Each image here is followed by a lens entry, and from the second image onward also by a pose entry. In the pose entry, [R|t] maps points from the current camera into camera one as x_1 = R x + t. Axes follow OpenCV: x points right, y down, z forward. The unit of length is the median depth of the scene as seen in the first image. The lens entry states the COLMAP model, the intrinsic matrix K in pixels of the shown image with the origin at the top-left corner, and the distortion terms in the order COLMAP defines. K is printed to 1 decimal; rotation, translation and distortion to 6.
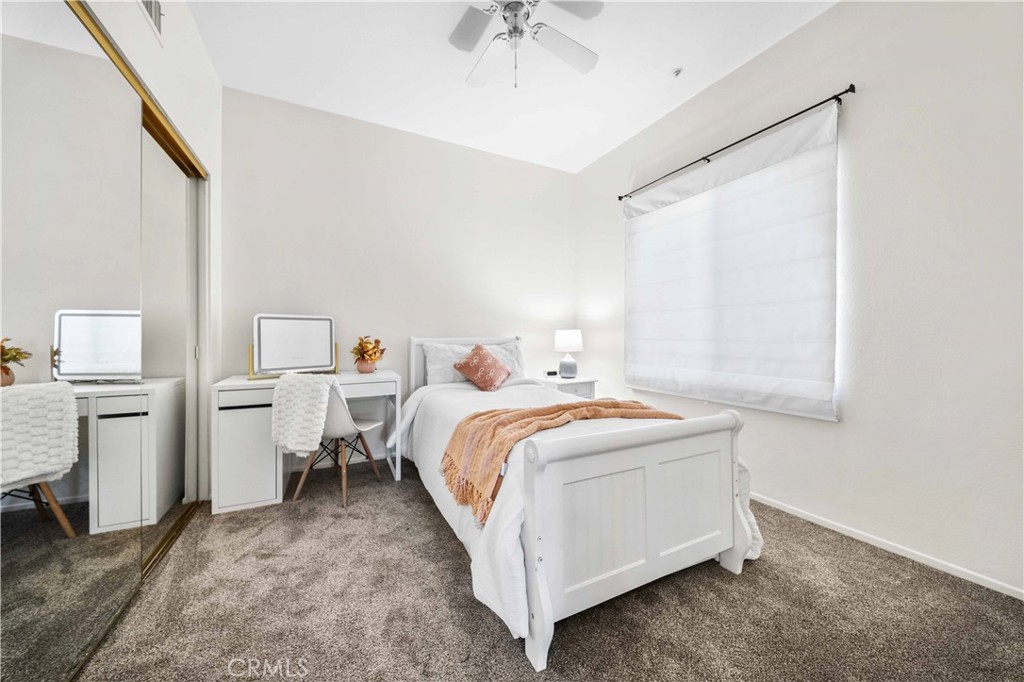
lens RADIAL K [[361.5, 0, 505.9], [0, 361.5, 344.8], [0, 0, 1]] dist [-0.008673, -0.000148]
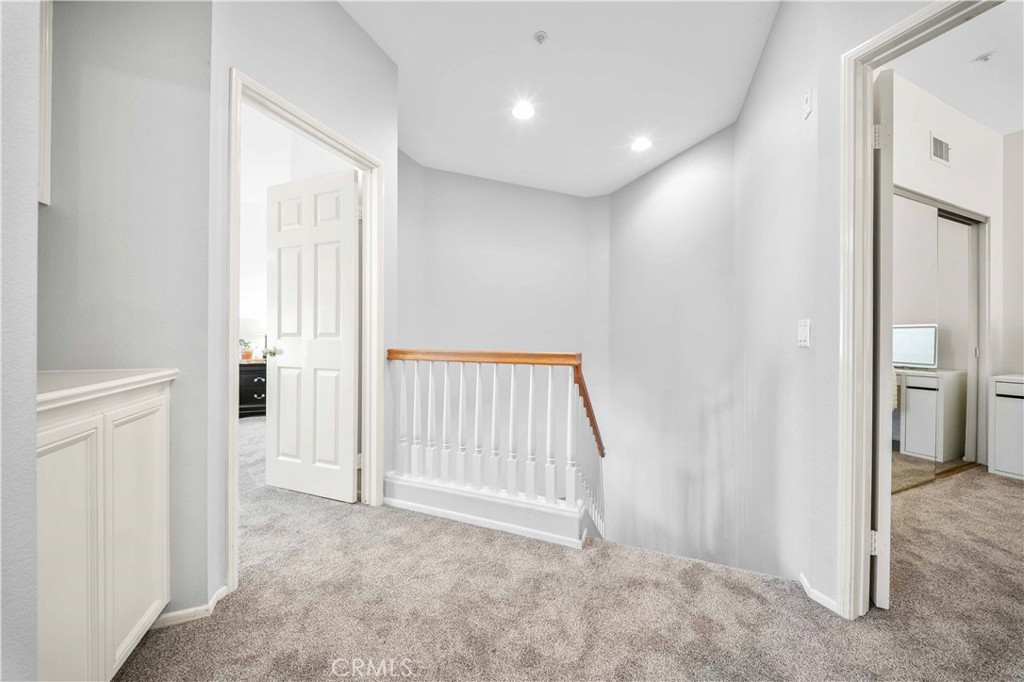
lens RADIAL K [[361.5, 0, 508.4], [0, 361.5, 336.4], [0, 0, 1]] dist [-0.008673, -0.000148]
pose [[-0.070071, 0.002534, -0.997539, 0.654167], [-0.006642, 0.999973, 0.003007, -0.033233], [0.997520, 0.006837, -0.070052, -0.728355]]
